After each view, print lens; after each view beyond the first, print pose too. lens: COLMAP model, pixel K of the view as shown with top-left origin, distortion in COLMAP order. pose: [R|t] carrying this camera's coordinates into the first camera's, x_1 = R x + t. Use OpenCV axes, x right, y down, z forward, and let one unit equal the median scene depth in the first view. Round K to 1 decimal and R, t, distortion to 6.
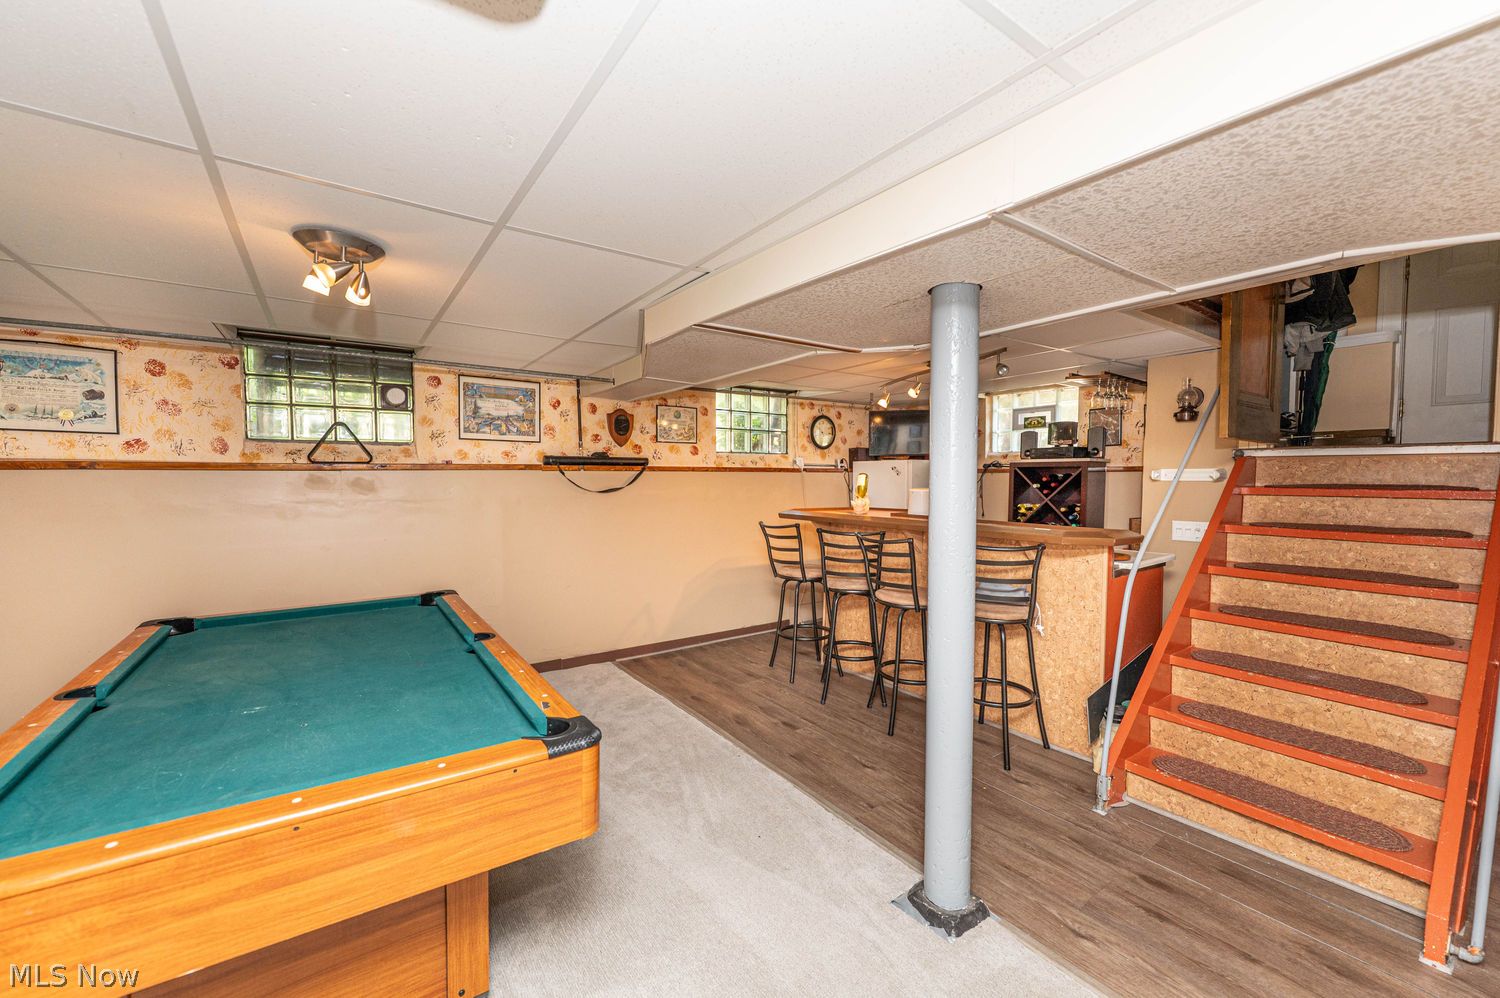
lens RADIAL K [[595.9, 0, 736.1], [0, 595.9, 503.6], [0, 0, 1]] dist [0.000042, 0.000303]
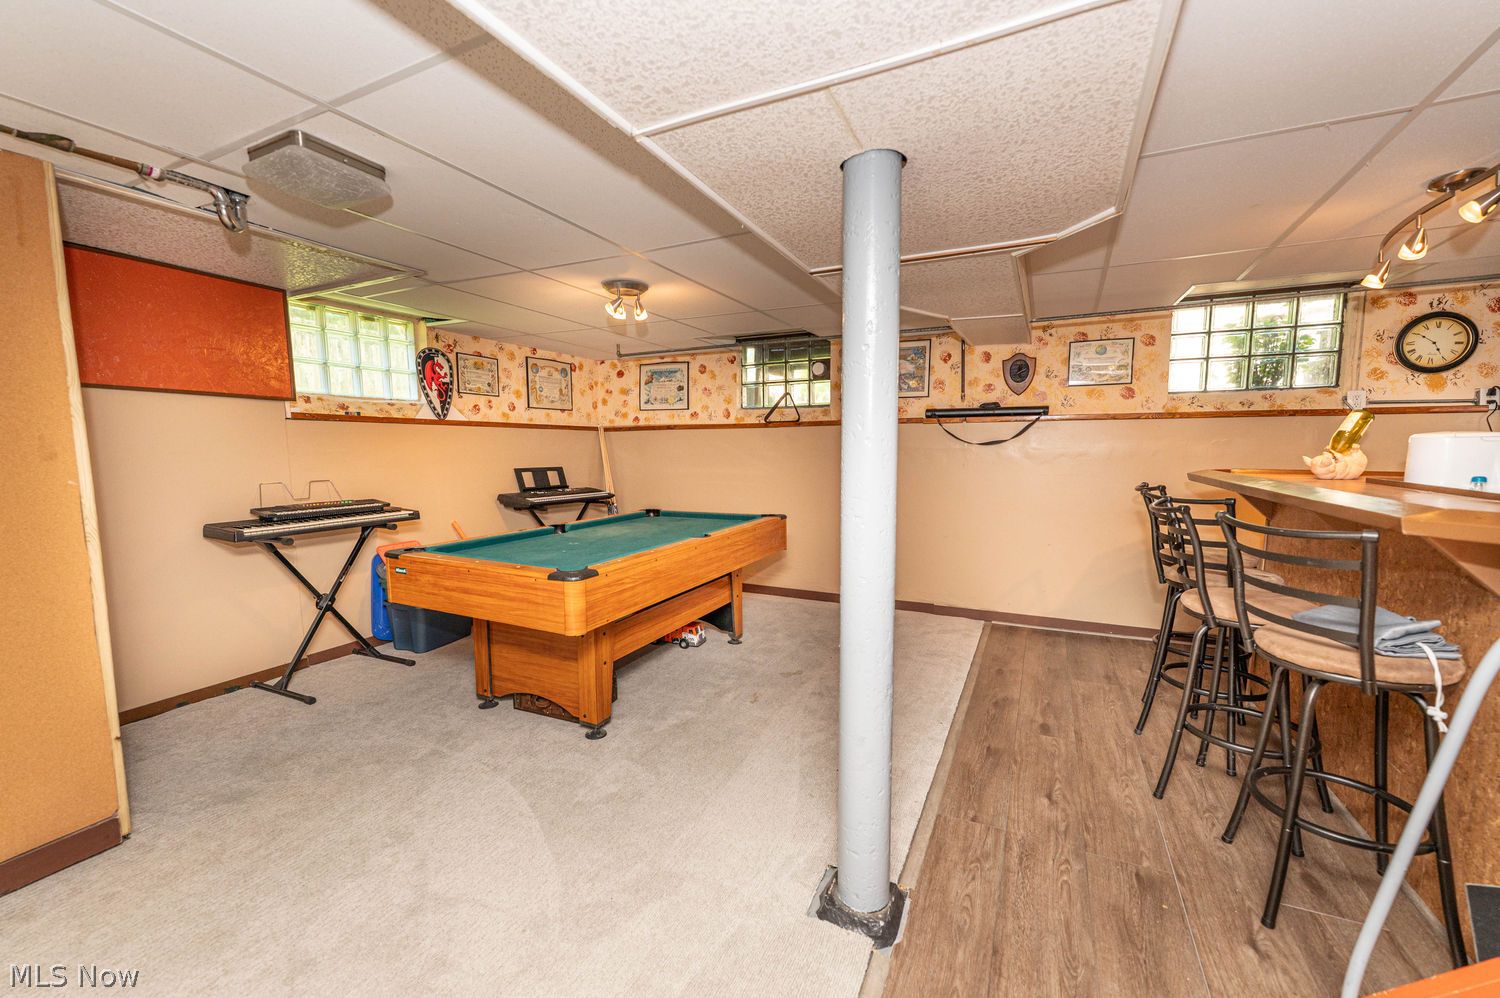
lens RADIAL K [[595.9, 0, 736.1], [0, 595.9, 503.6], [0, 0, 1]] dist [0.000042, 0.000303]
pose [[0.484029, 0.084062, -0.871005, 0.466209], [-0.033234, 0.996423, 0.077698, 0.015767], [0.874421, -0.008662, 0.485091, 0.203085]]
